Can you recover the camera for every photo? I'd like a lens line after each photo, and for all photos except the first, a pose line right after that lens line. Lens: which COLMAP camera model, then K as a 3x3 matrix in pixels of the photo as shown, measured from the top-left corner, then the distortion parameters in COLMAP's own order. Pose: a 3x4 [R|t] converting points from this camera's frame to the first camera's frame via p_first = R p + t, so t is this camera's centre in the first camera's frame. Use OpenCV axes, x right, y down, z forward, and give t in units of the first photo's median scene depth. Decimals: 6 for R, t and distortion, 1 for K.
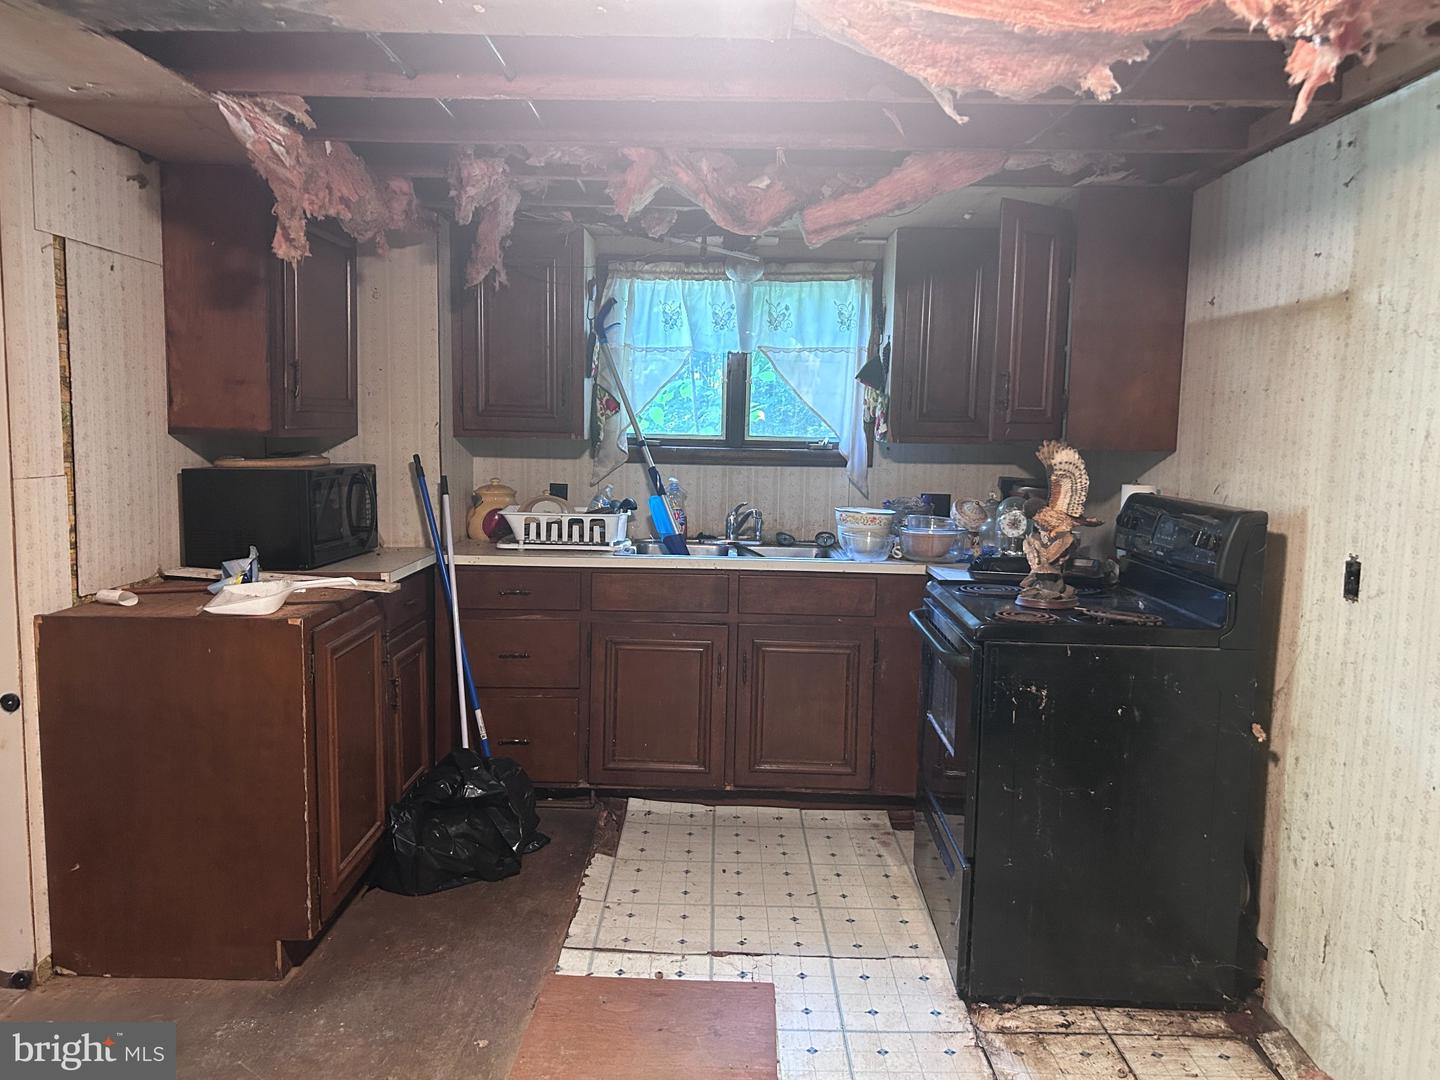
lens RADIAL K [[1078.9, 0, 715.7], [0, 1078.9, 549.5], [0, 0, 1]] dist [0.062711, -0.079823]
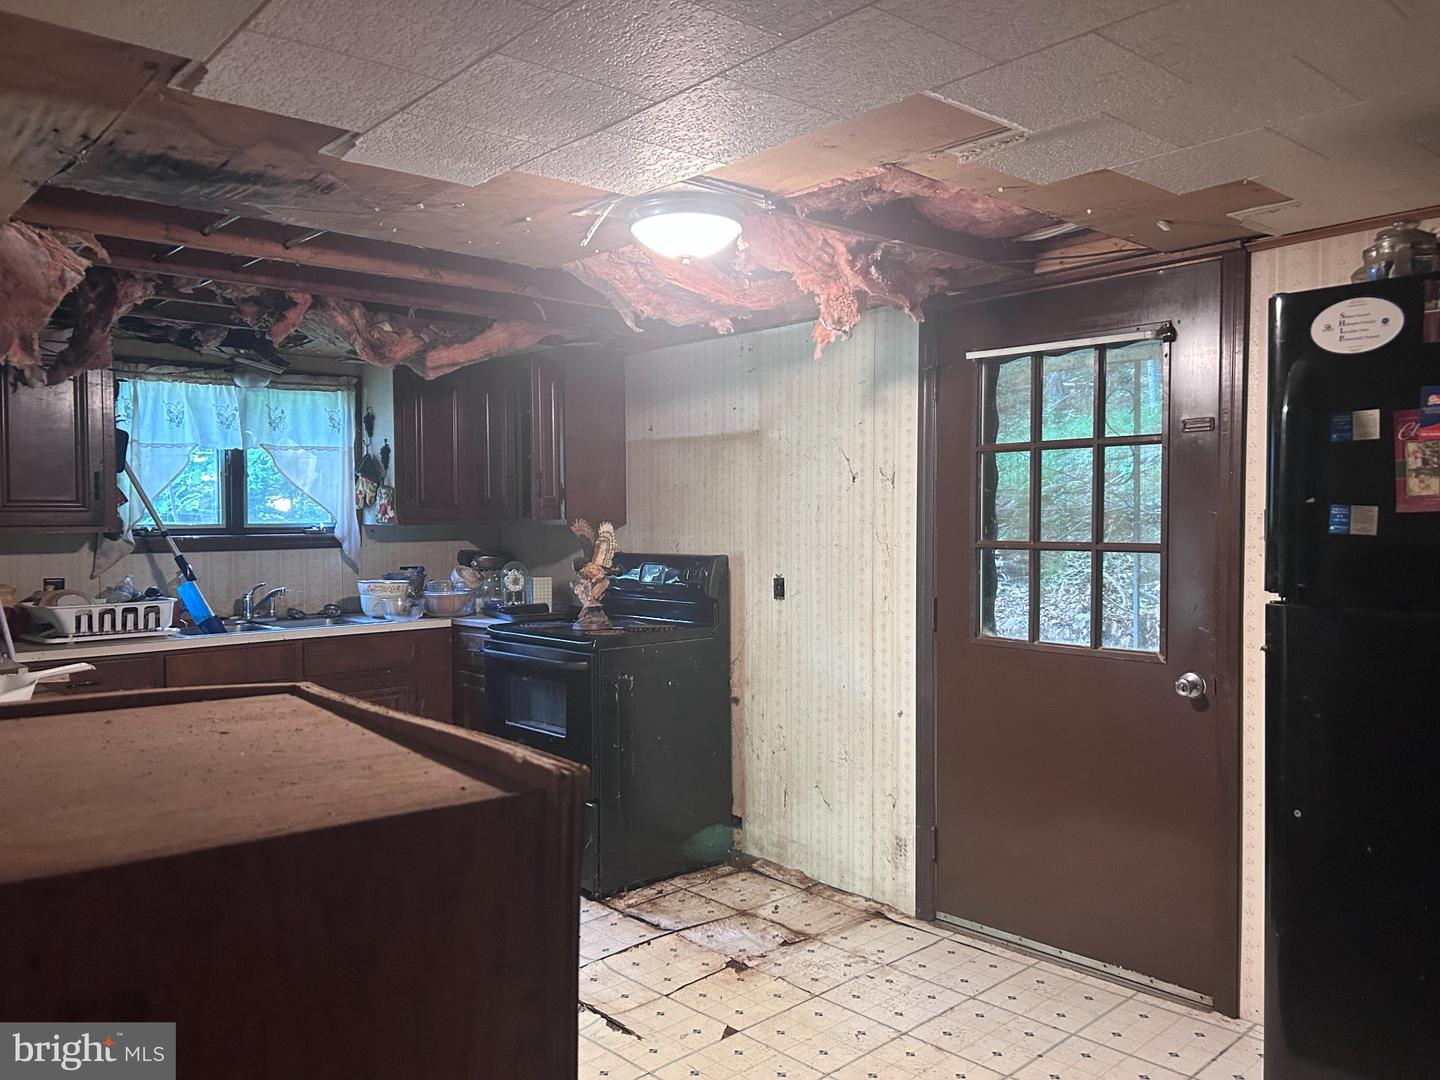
lens RADIAL K [[1078.9, 0, 715.7], [0, 1078.9, 549.5], [0, 0, 1]] dist [0.062711, -0.079823]
pose [[0.727265, -0.047136, 0.684736, -0.620042], [0.101425, 0.994067, -0.039295, 0.020291], [-0.678822, 0.098027, 0.727731, -0.209693]]
